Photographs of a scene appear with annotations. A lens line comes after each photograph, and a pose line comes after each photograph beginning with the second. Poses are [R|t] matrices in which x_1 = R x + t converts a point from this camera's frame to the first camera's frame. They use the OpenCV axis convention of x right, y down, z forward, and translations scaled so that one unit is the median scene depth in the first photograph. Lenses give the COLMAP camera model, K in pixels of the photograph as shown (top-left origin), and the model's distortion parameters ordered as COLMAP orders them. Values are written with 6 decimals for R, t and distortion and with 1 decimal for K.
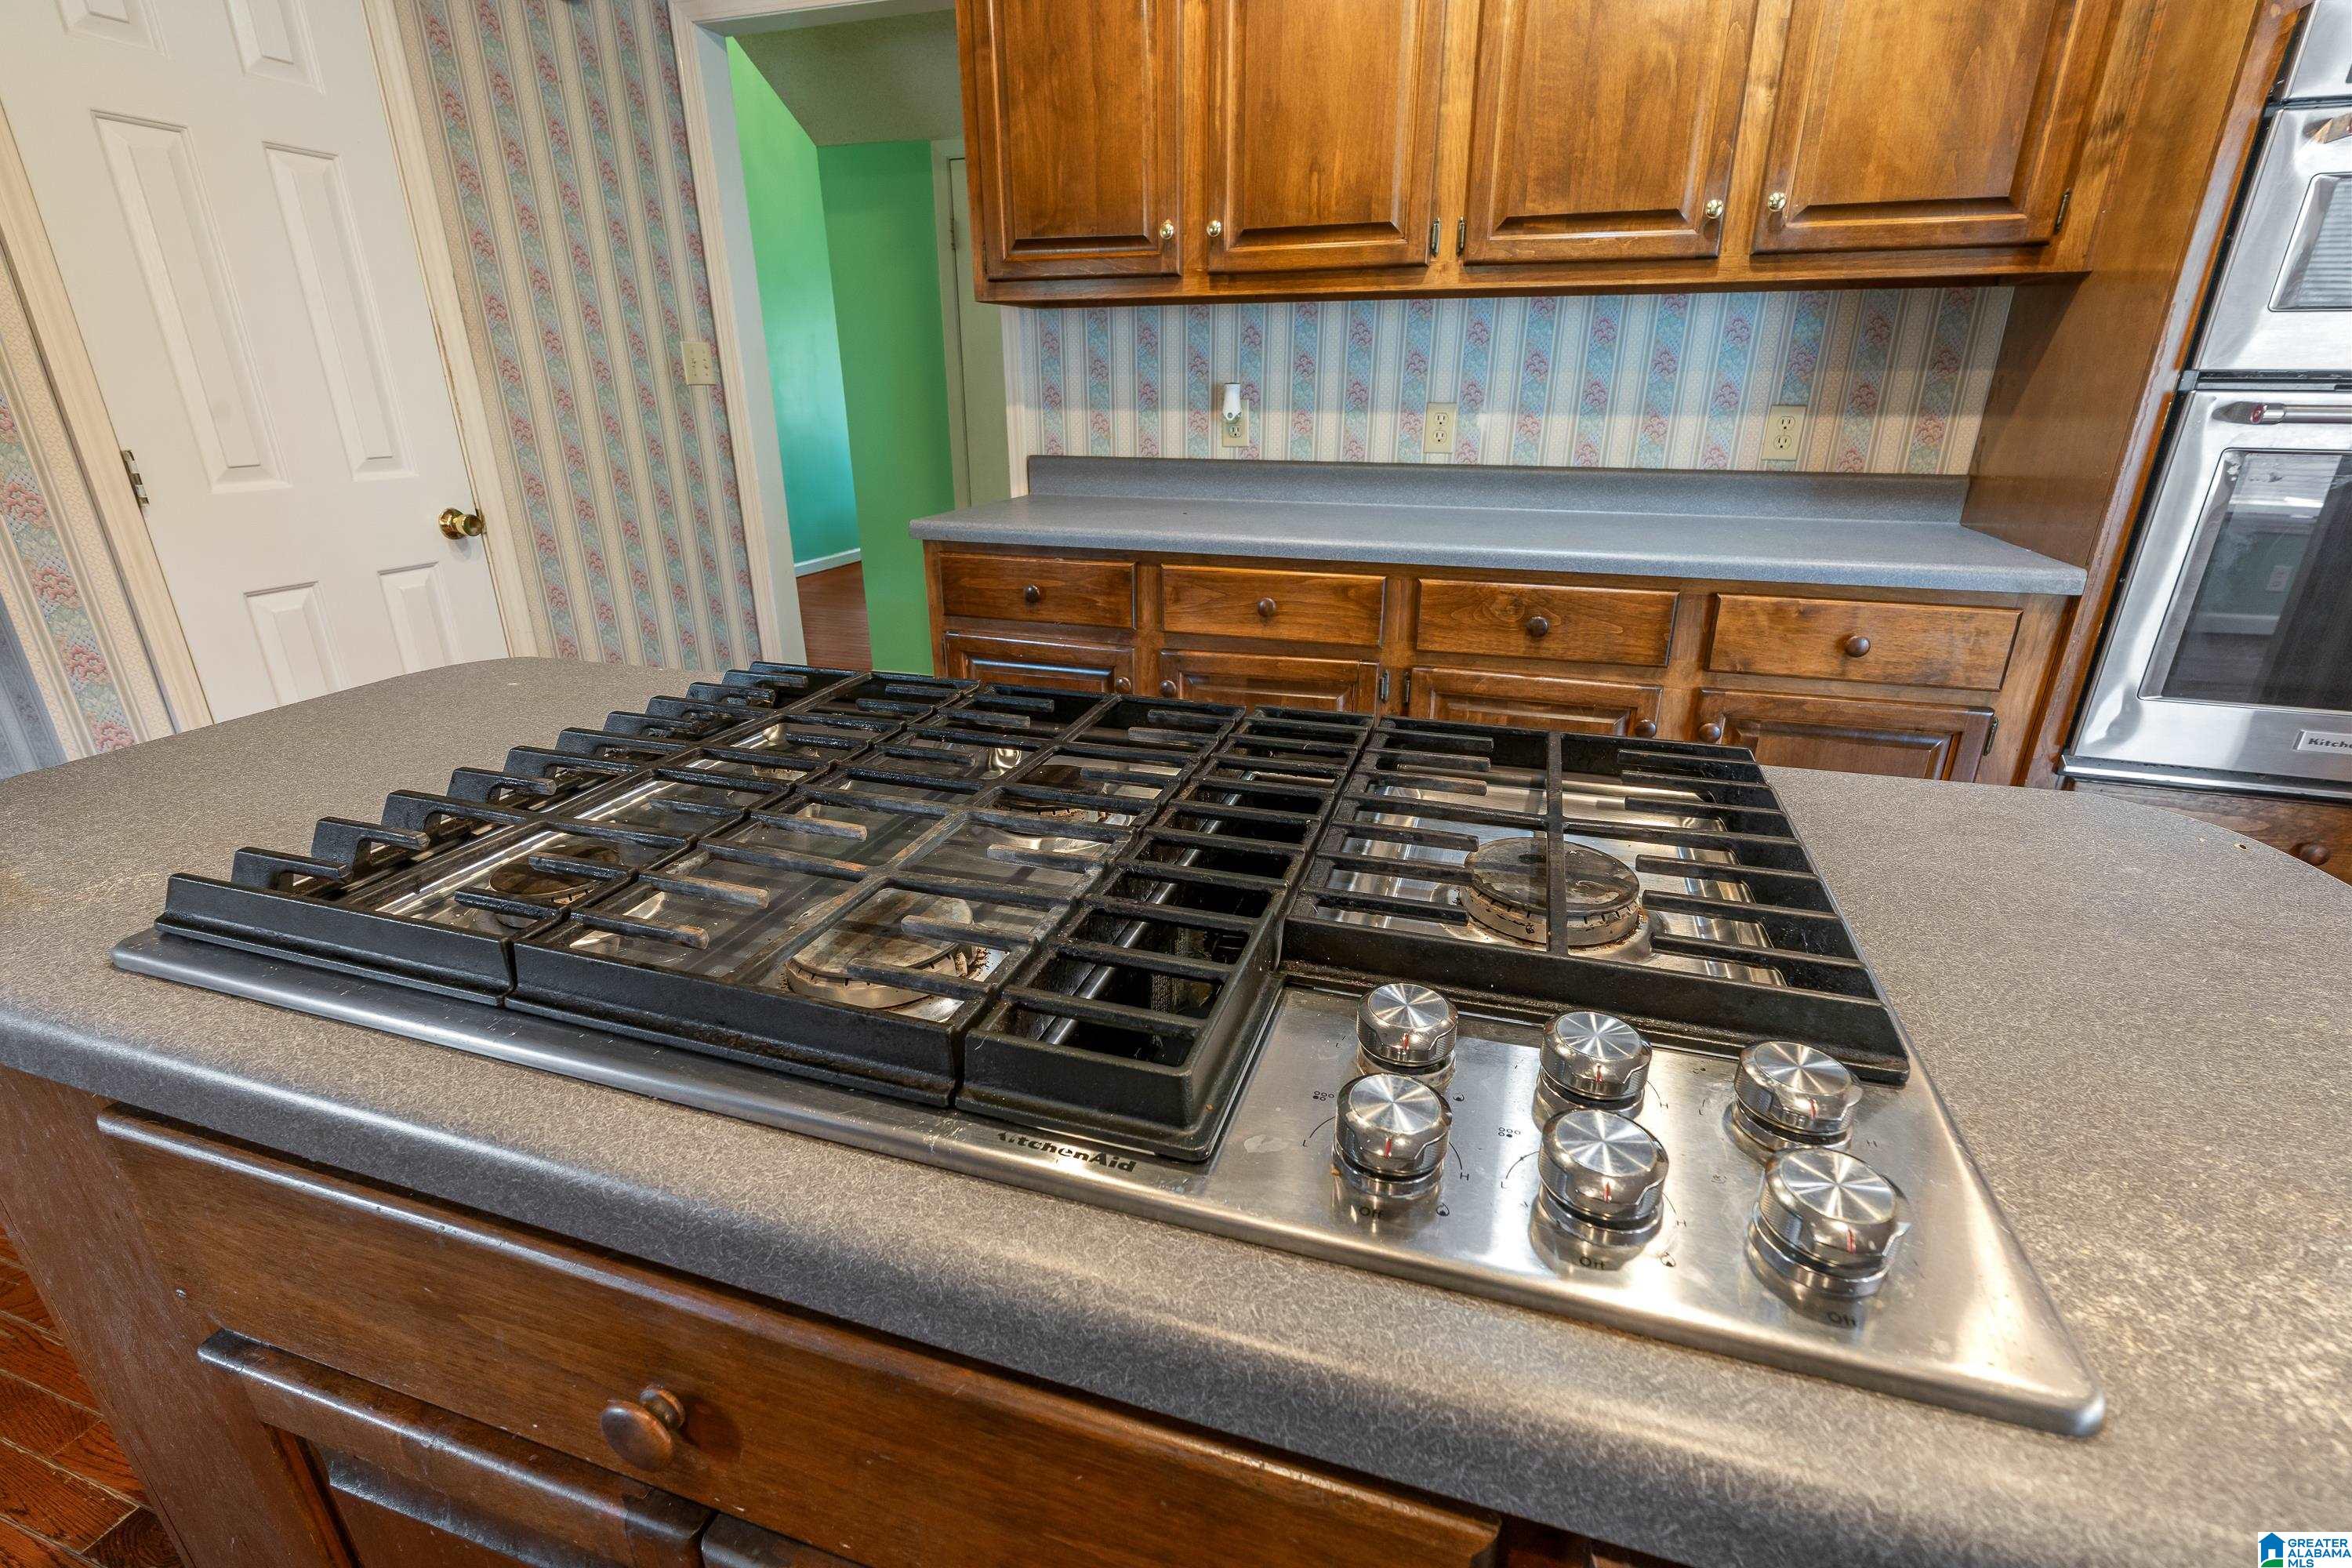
lens RADIAL K [[1066.8, 0, 1171.8], [0, 1066.8, 779.0], [0, 0, 1]] dist [-0.007079, 0.001673]
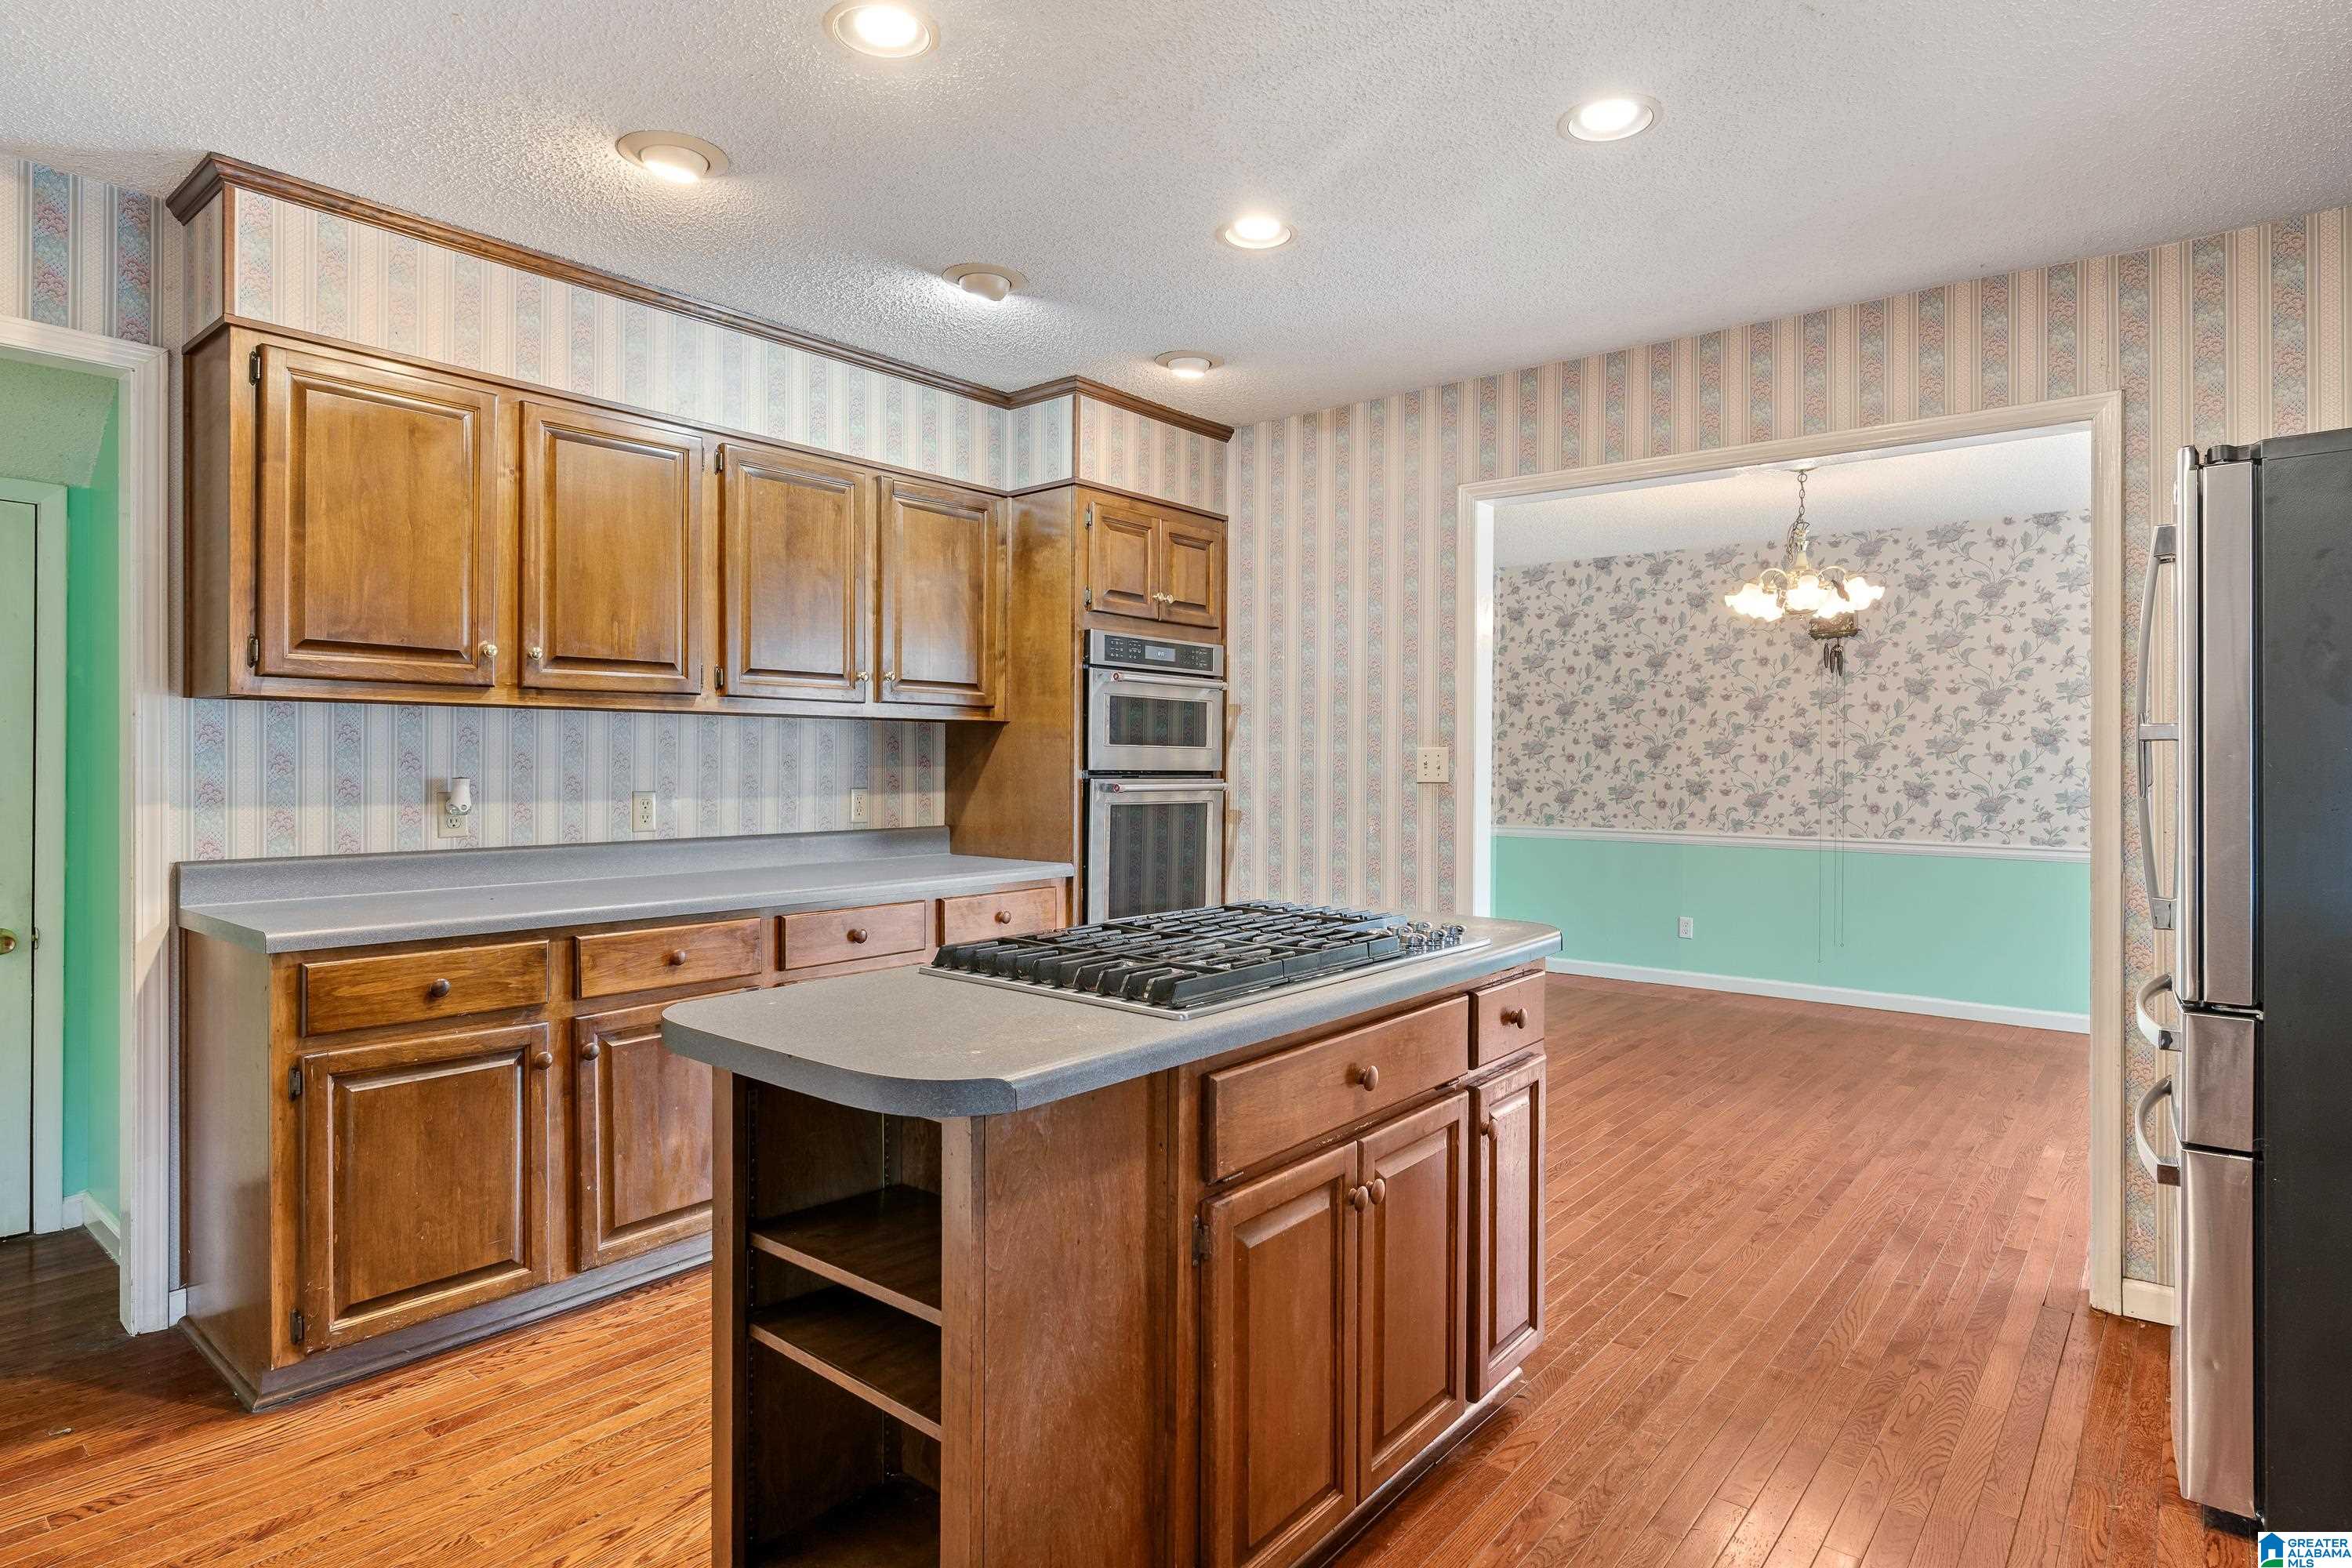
lens RADIAL K [[1263.1, 0, 1172.4], [0, 1263.1, 795.6], [0, 0, 1]] dist [-0.019941, 0.012011]
pose [[0.360603, -0.022648, 0.932444, -0.981402], [0.321518, 0.941451, -0.101474, -0.011091], [-0.875552, 0.336389, 0.346772, -0.026169]]
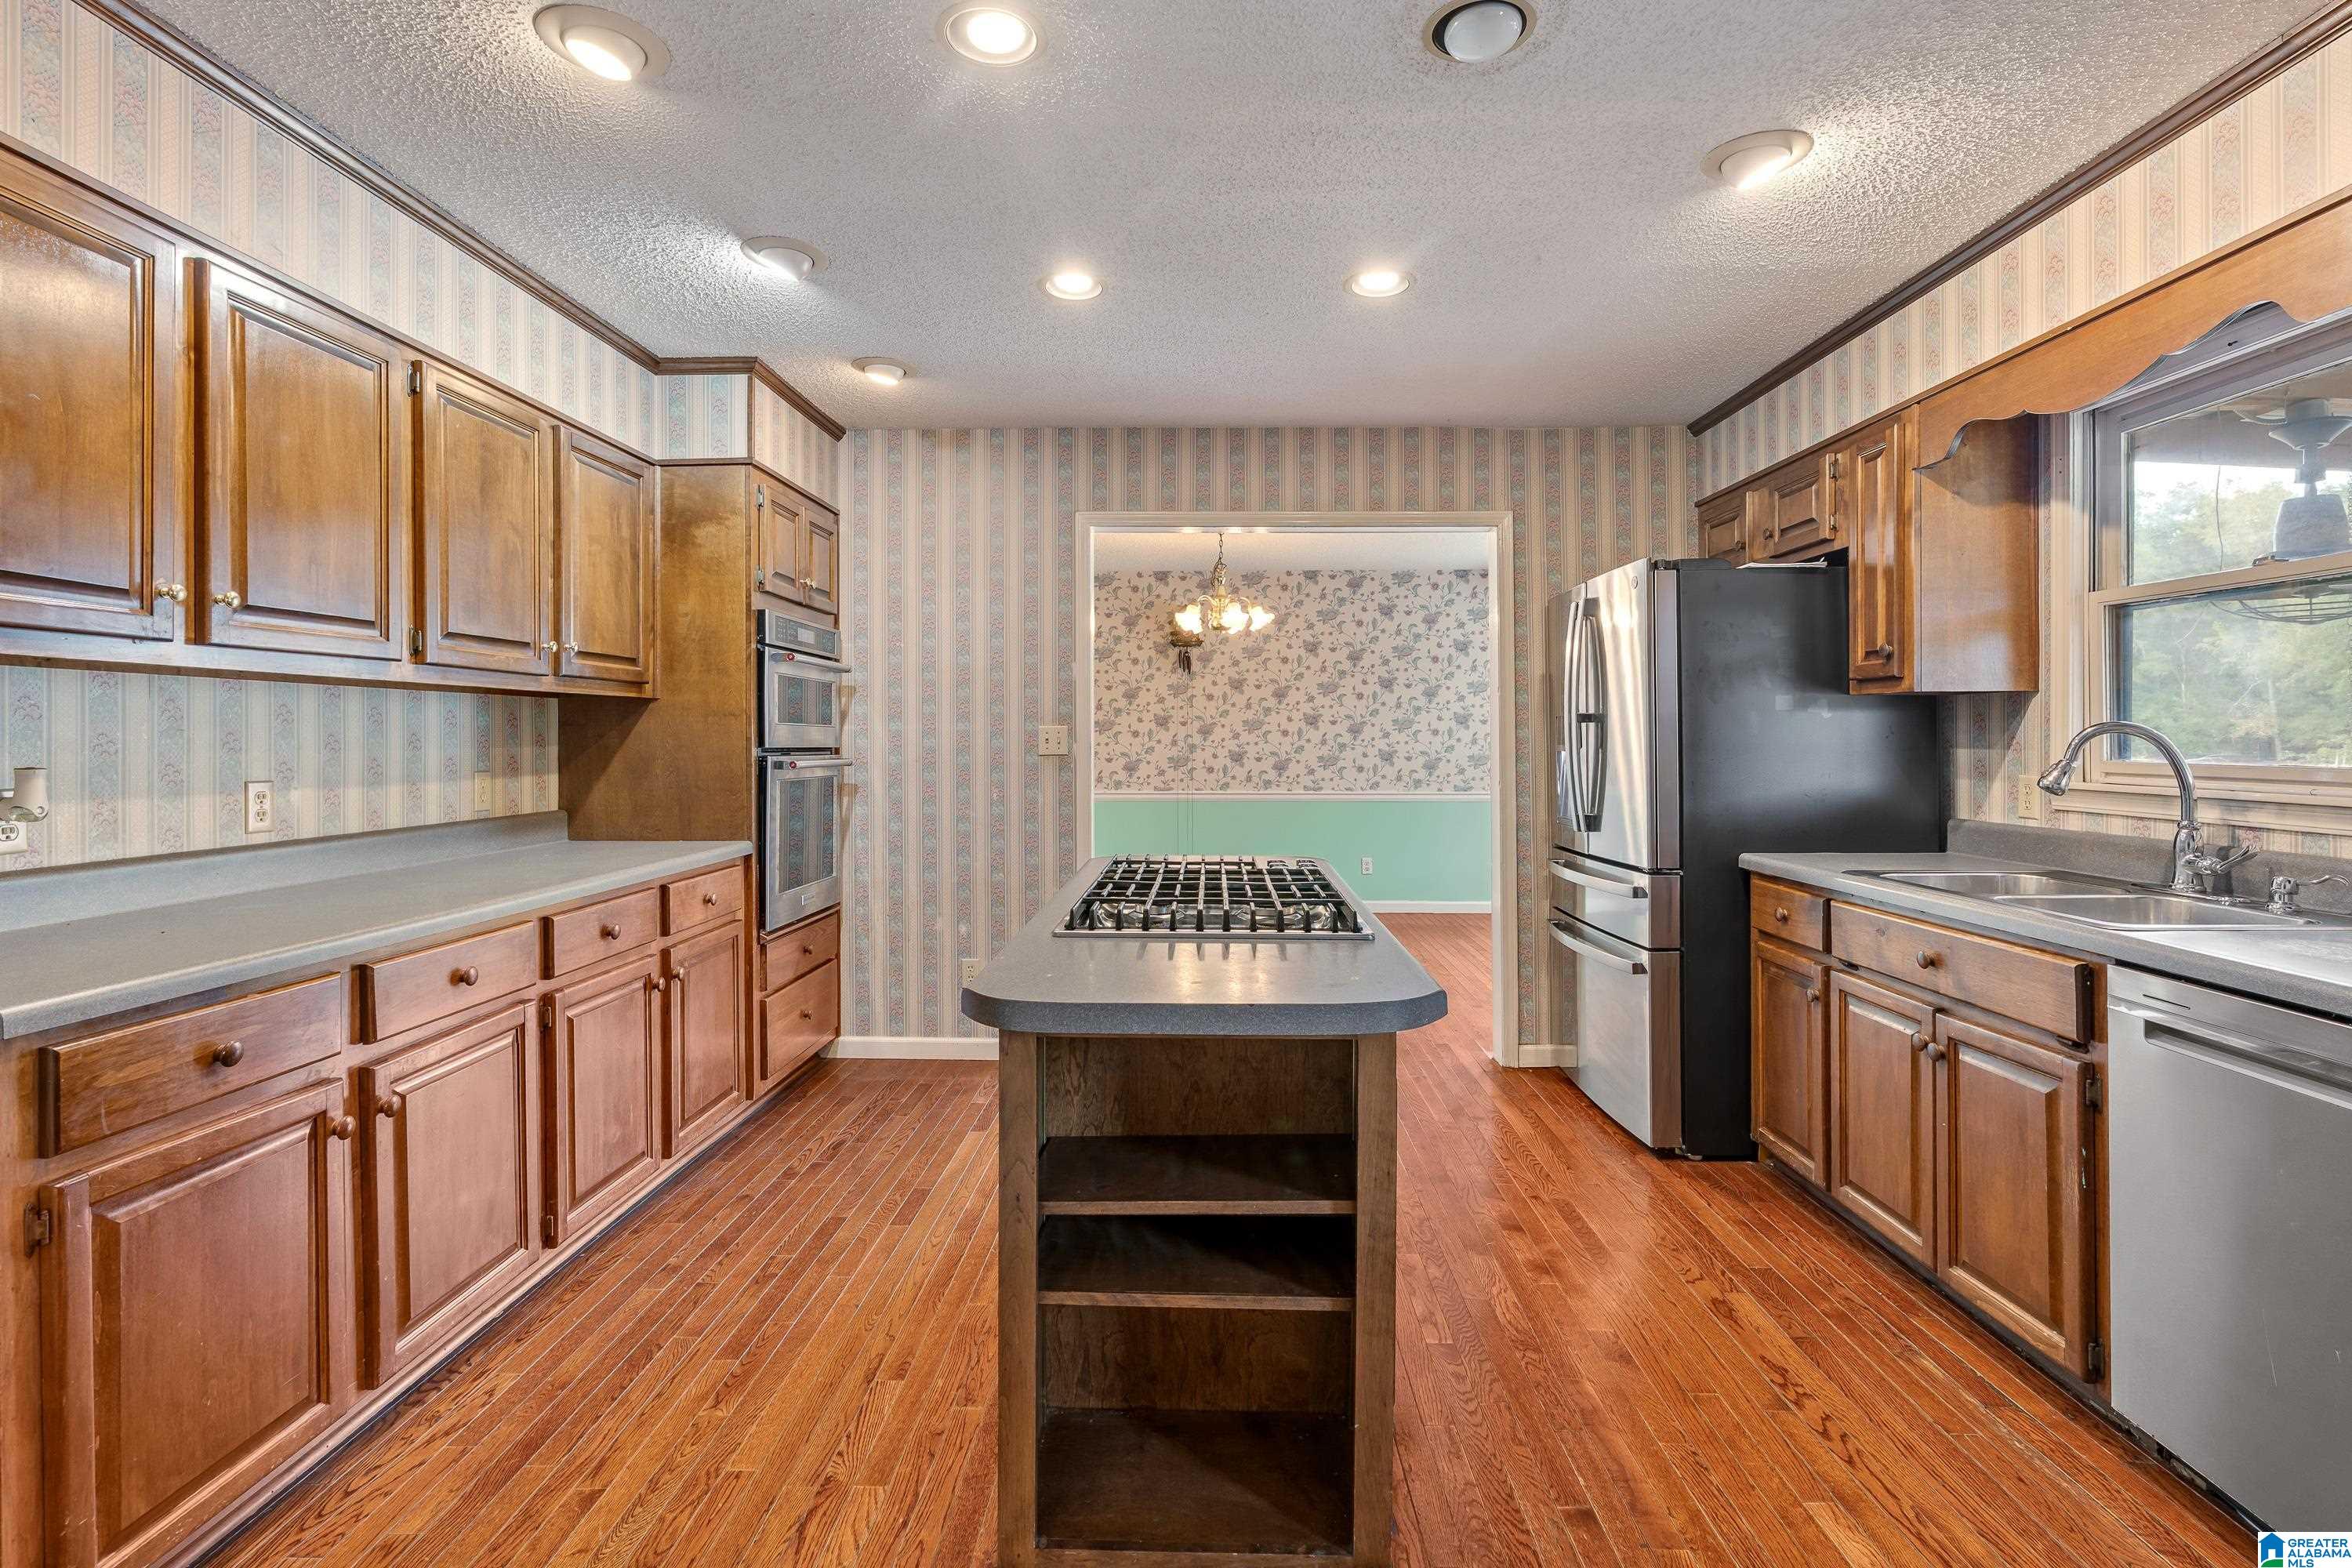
lens RADIAL K [[1093.9, 0, 1180.0], [0, 1093.9, 766.7], [0, 0, 1]] dist [-0.007661, 0.001516]
pose [[-0.298824, -0.023000, 0.954031, -1.036826], [0.335745, 0.933262, 0.127662, -0.241925], [-0.893297, 0.358459, -0.271159, 0.594914]]
